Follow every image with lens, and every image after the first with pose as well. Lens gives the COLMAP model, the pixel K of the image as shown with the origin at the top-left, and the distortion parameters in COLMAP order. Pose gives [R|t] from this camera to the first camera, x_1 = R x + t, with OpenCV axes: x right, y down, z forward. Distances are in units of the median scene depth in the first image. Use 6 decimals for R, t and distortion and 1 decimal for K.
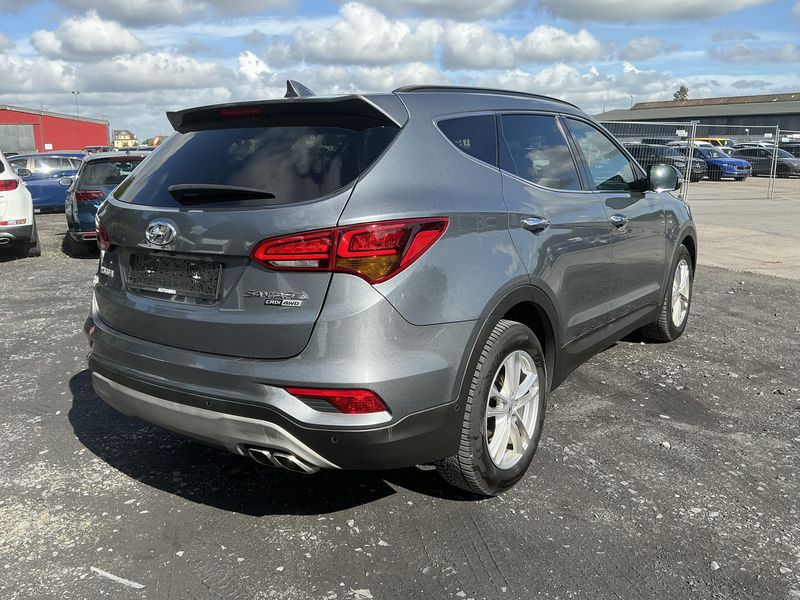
lens RADIAL K [[674.4, 0, 400.0], [0, 674.4, 300.0], [0, 0, 1]] dist [0.002837, -0.009816]
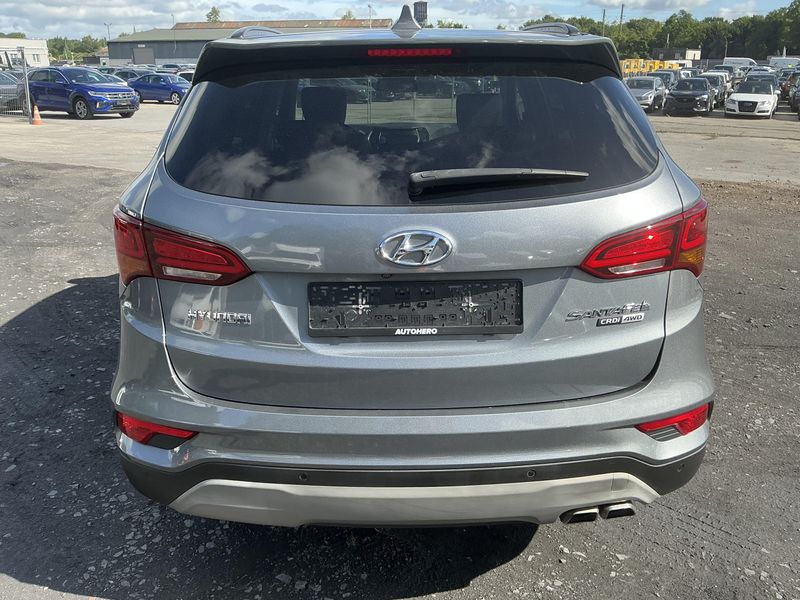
lens RADIAL K [[674.4, 0, 400.0], [0, 674.4, 300.0], [0, 0, 1]] dist [0.002837, -0.009816]
pose [[0.810514, -0.180673, 0.557158, -0.248916], [0.120032, 0.982283, 0.143916, -0.049040], [-0.573289, -0.049770, 0.817841, 0.161240]]
